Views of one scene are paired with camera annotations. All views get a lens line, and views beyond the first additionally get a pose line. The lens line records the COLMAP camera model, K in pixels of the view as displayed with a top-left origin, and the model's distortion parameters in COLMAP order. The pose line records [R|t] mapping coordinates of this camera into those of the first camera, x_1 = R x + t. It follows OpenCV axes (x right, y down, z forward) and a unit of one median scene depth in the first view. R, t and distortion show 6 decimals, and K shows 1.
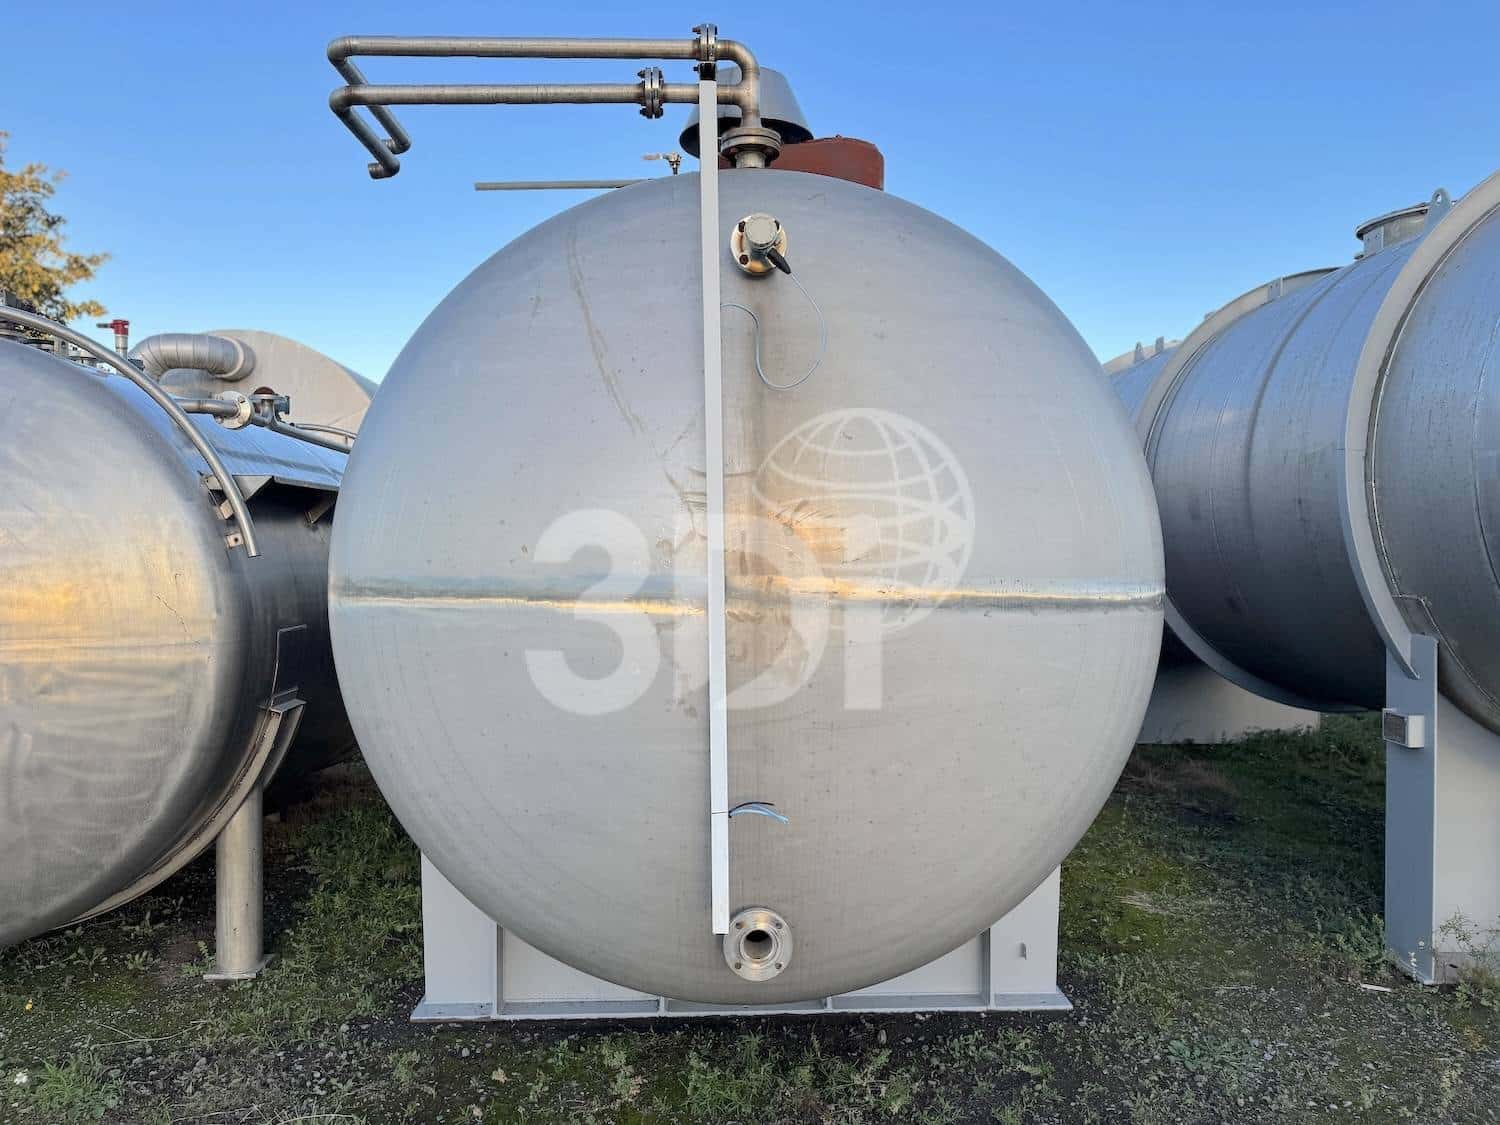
lens RADIAL K [[1080.5, 0, 750.0], [0, 1080.5, 562.5], [0, 0, 1]] dist [0.007078, -0.002387]
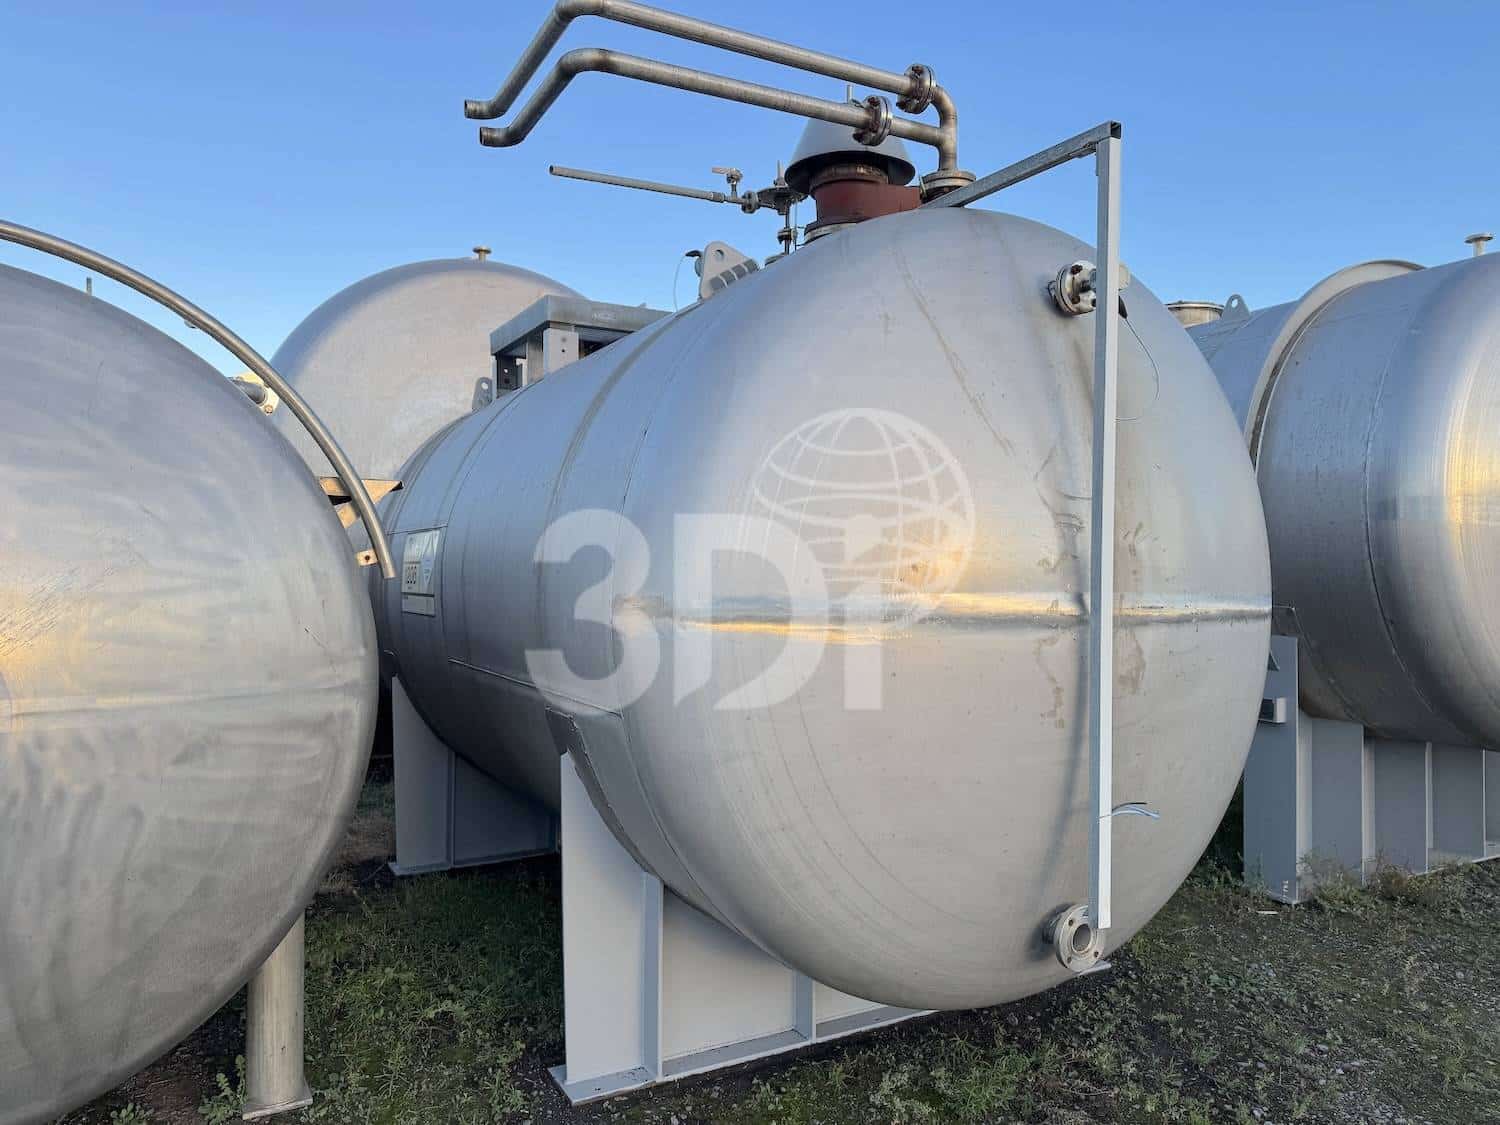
lens RADIAL K [[1080.5, 0, 750.0], [0, 1080.5, 562.5], [0, 0, 1]] dist [0.007078, -0.002387]
pose [[0.889246, 0.003986, 0.457412, -0.608400], [0.006151, 0.999767, -0.020670, 0.001388], [-0.457388, 0.021194, 0.889014, 0.146433]]
